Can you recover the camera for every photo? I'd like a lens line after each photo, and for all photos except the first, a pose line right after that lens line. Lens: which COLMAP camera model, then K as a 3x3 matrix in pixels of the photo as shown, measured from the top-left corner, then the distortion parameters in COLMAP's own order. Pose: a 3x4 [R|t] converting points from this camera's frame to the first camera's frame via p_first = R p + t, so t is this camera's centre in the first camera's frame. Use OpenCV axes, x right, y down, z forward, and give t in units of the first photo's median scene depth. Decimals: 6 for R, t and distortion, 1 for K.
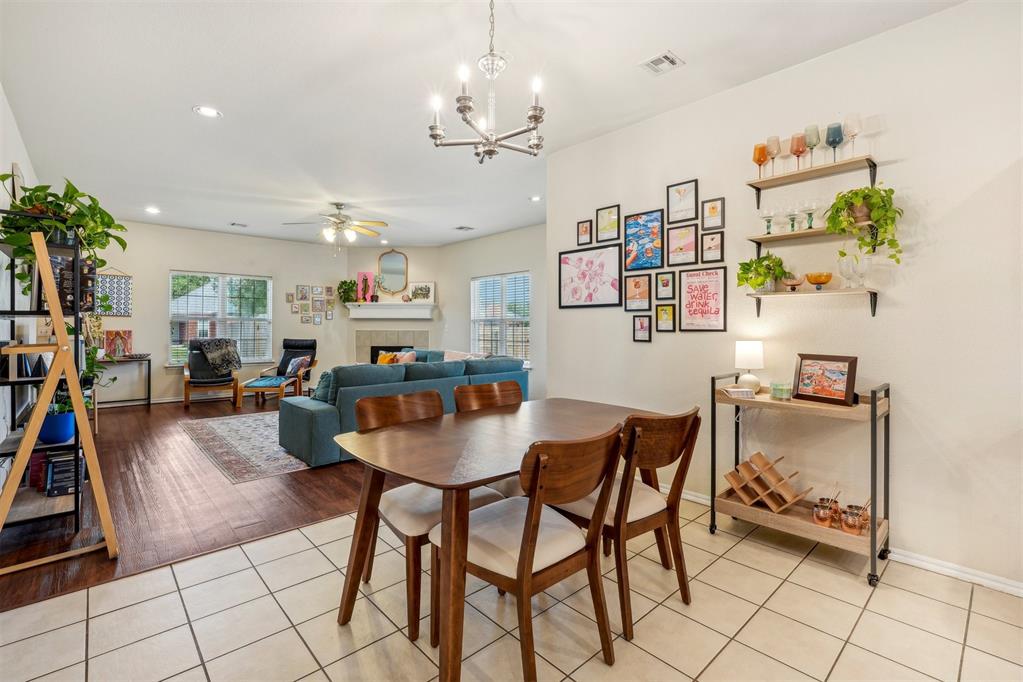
lens RADIAL K [[460.1, 0, 512.4], [0, 460.1, 320.7], [0, 0, 1]] dist [-0.011320, 0.003306]
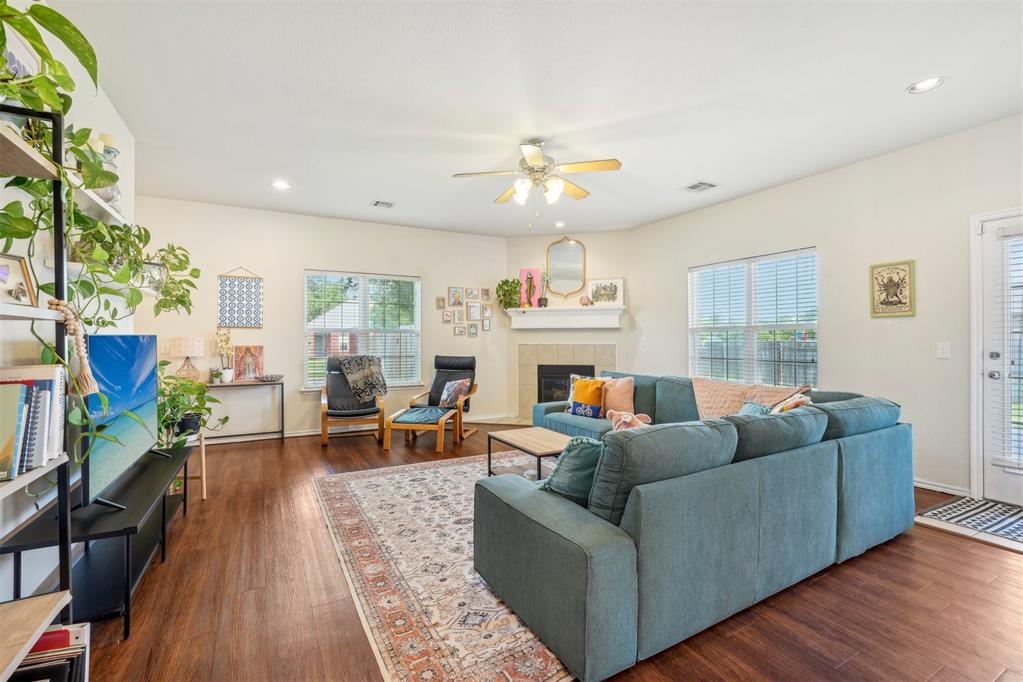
lens RADIAL K [[460.1, 0, 513.3], [0, 460.1, 334.1], [0, 0, 1]] dist [-0.011320, 0.003306]
pose [[0.971349, -0.007388, -0.237544, -0.191196], [0.008058, 0.999966, 0.001849, 0.002854], [0.237523, -0.003710, 0.971375, 0.285832]]
